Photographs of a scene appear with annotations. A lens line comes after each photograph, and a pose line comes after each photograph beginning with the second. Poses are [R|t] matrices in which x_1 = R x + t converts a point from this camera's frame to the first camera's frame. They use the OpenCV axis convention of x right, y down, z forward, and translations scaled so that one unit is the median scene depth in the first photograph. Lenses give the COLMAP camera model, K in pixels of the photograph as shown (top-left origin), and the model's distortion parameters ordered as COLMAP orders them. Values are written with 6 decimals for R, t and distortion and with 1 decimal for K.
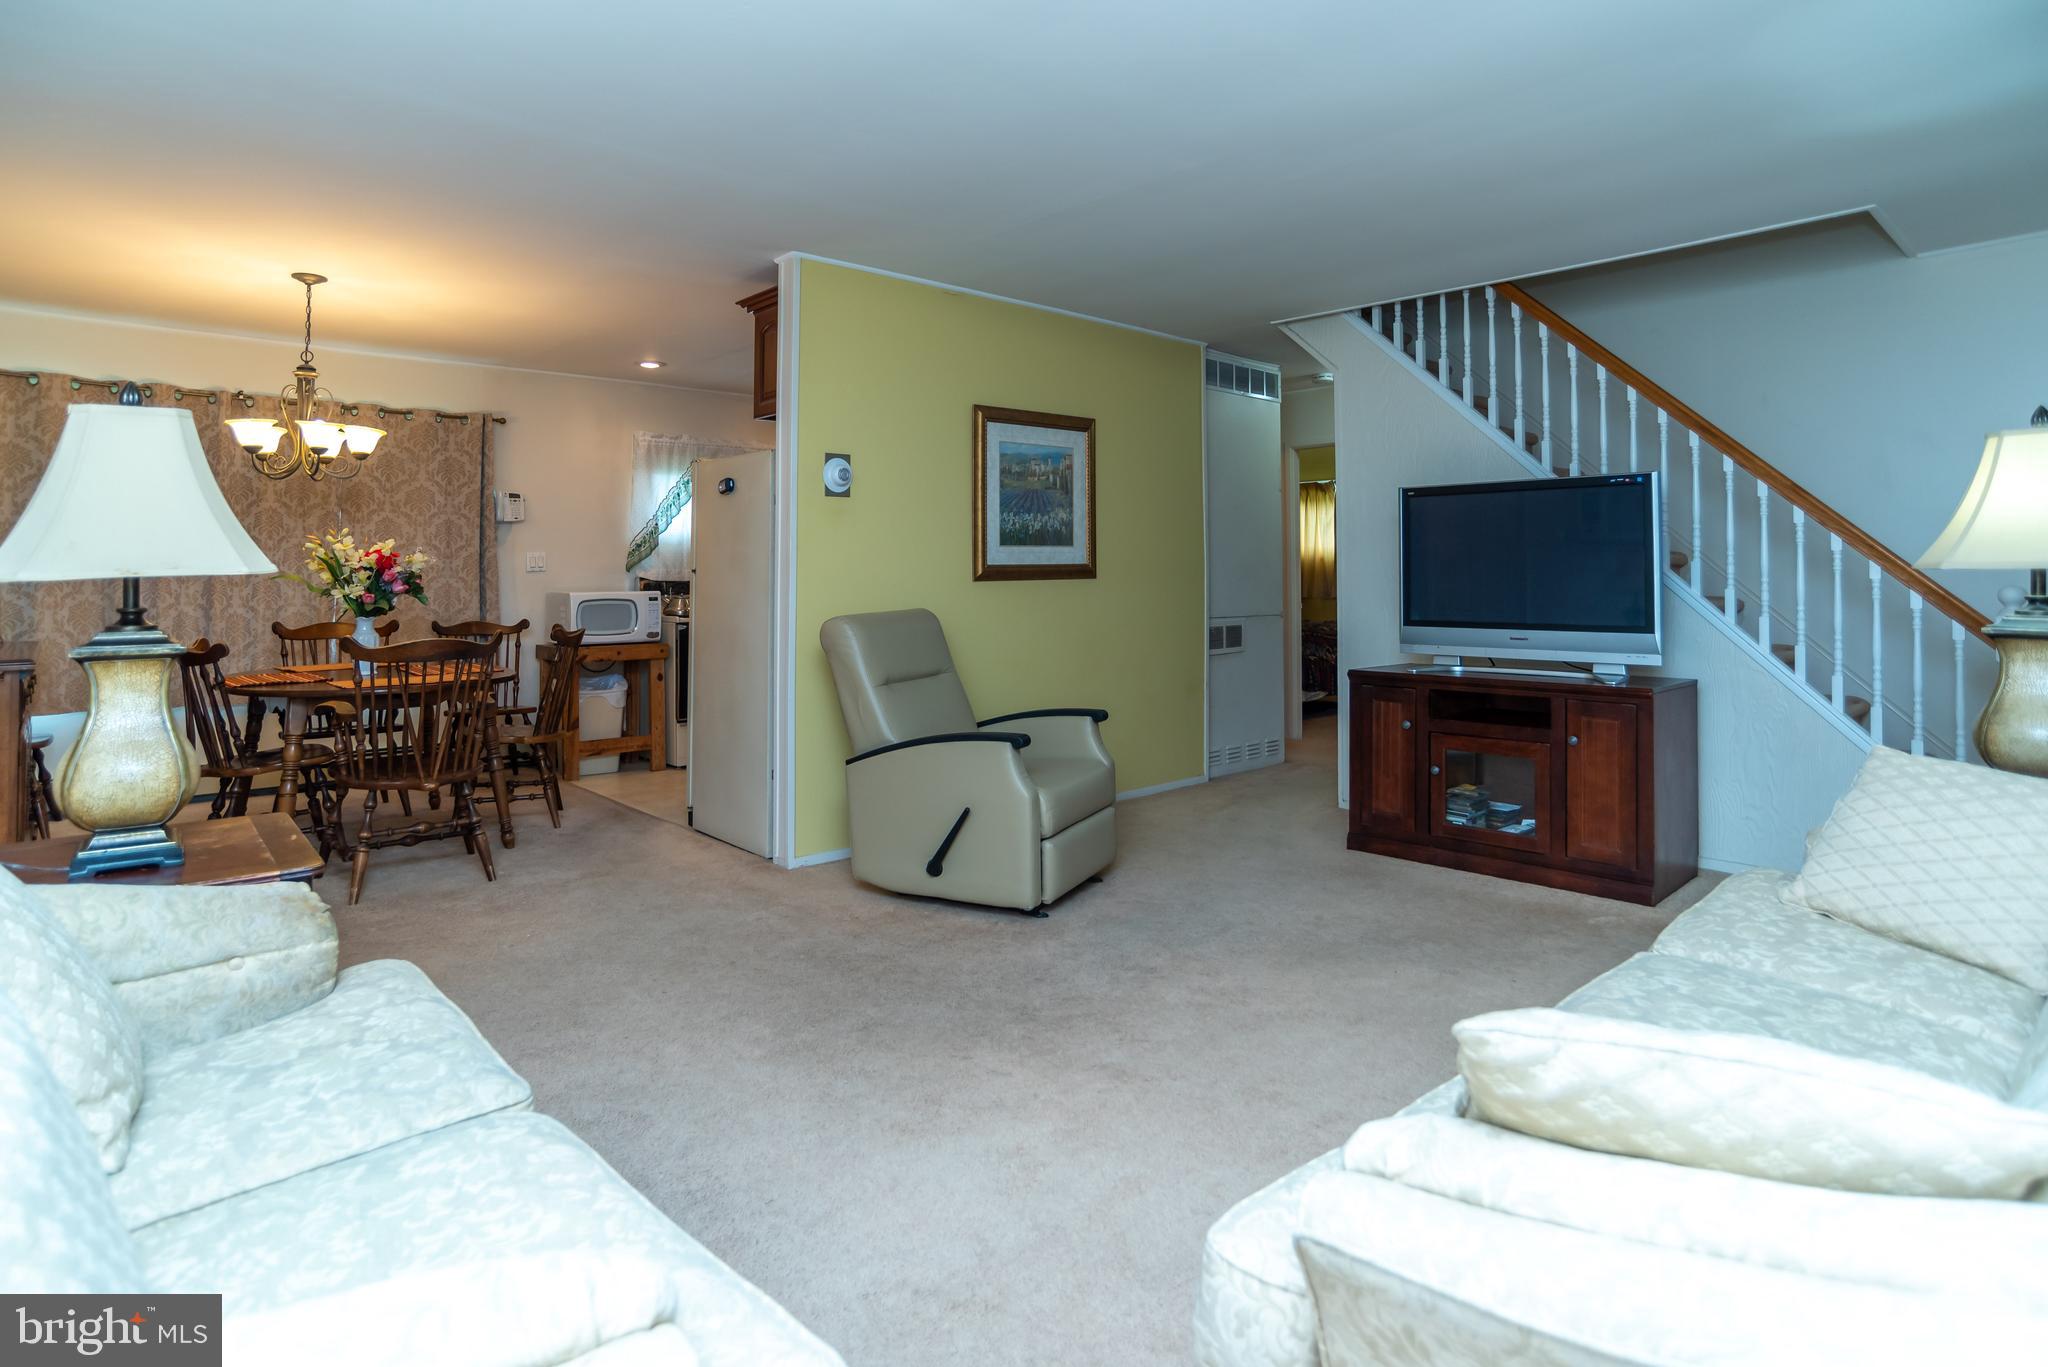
lens RADIAL K [[1050.7, 0, 1042.4], [0, 1050.7, 556.1], [0, 0, 1]] dist [-0.047370, 0.015684]
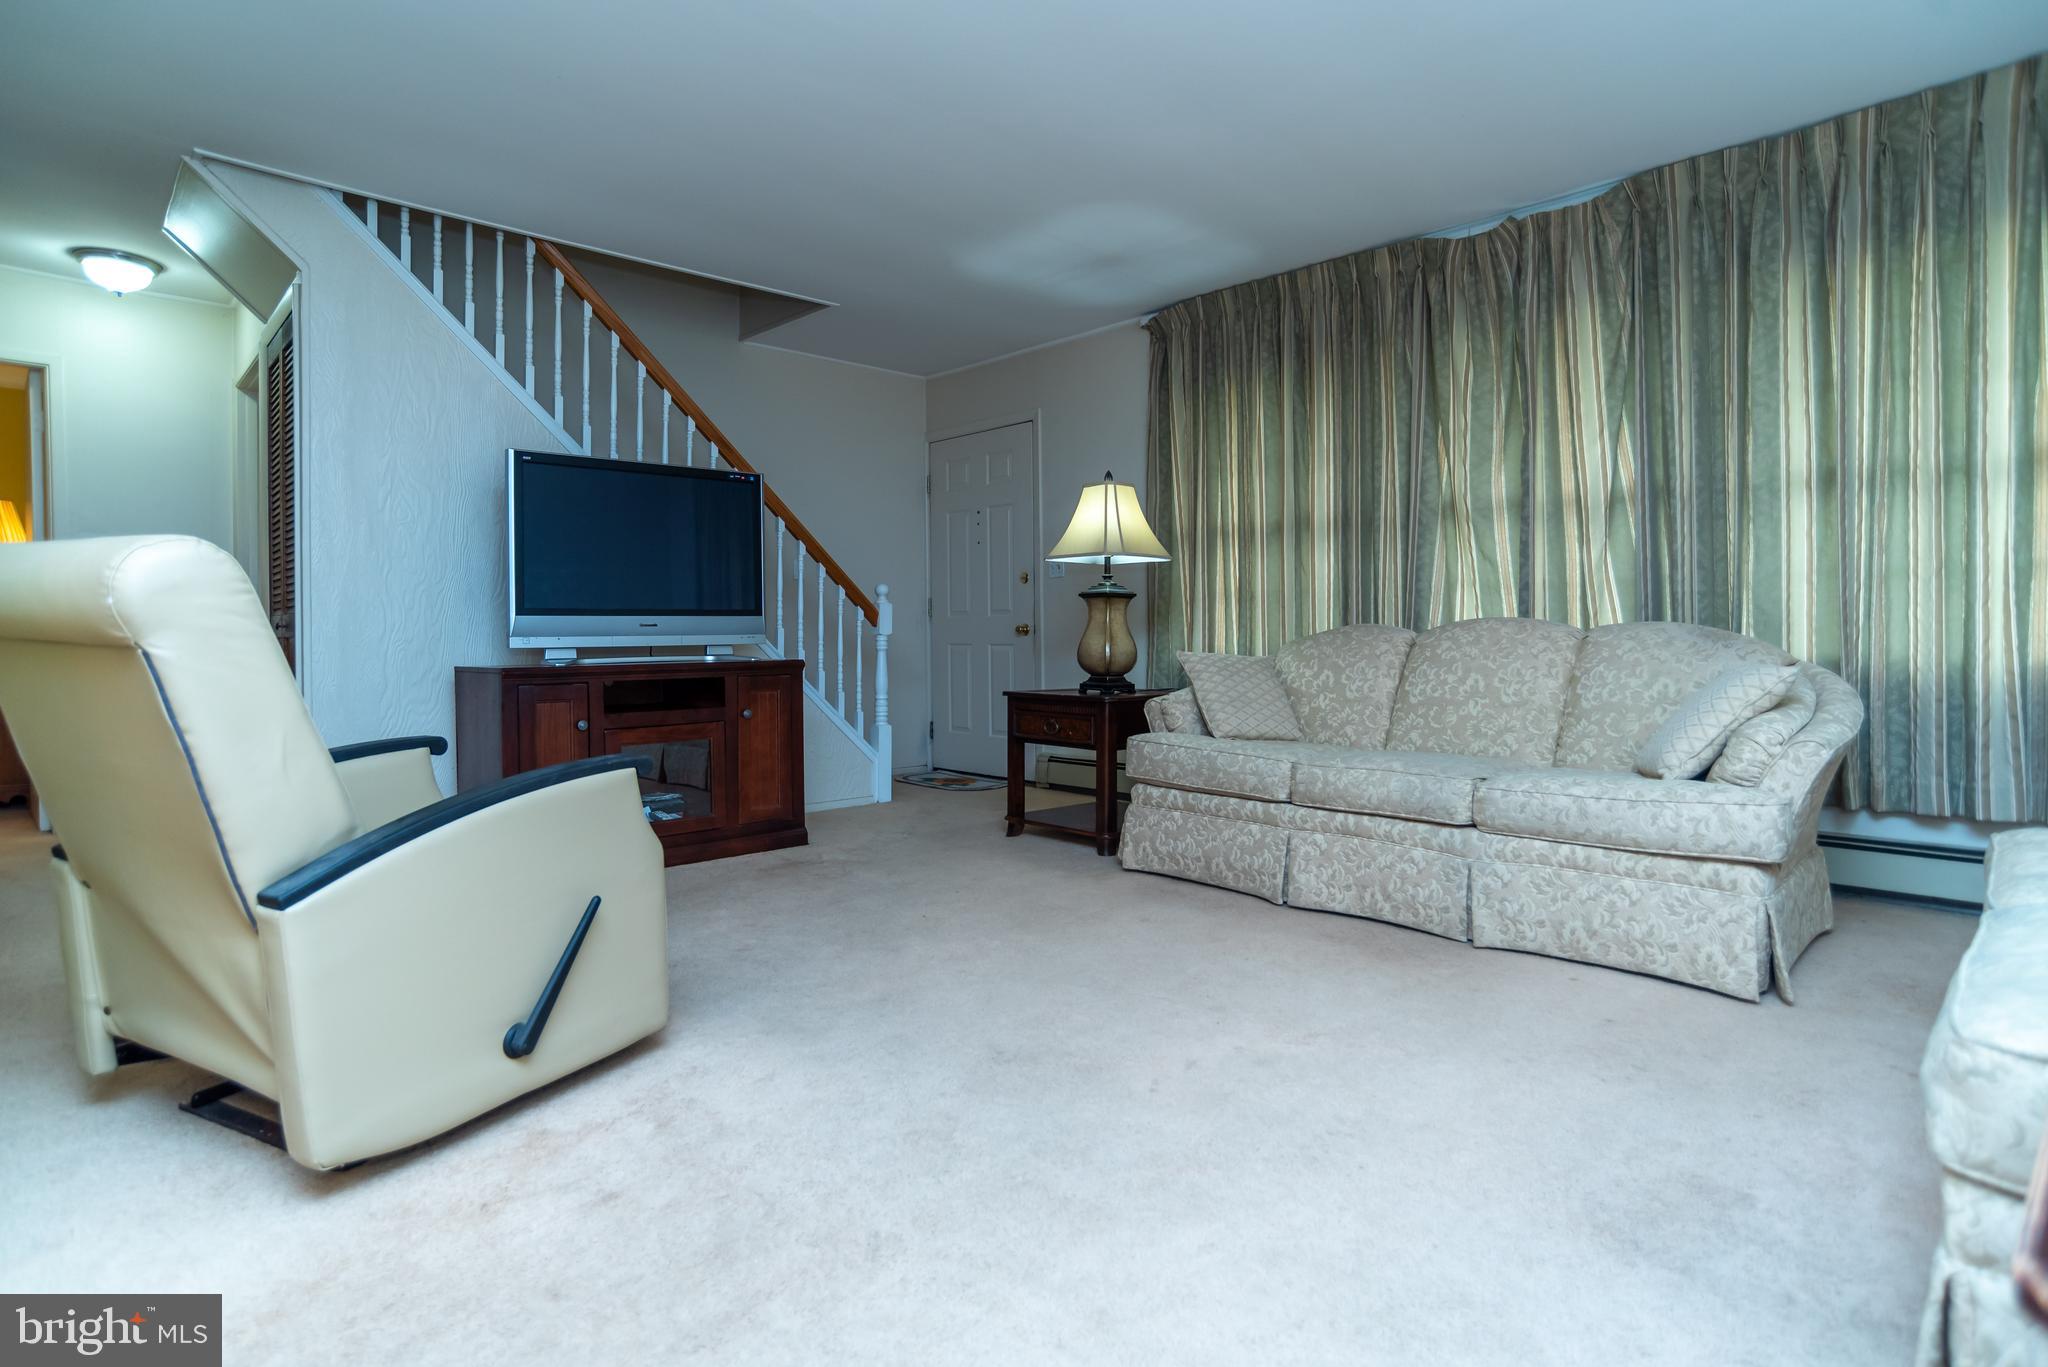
lens RADIAL K [[1050.7, 0, 1008.0], [0, 1050.7, 640.9], [0, 0, 1]] dist [-0.047370, 0.015684]
pose [[-0.006912, -0.001094, 0.999976, -0.430971], [-0.006703, 0.999977, 0.001048, 0.075446], [-0.999954, -0.006696, -0.006919, 0.557878]]
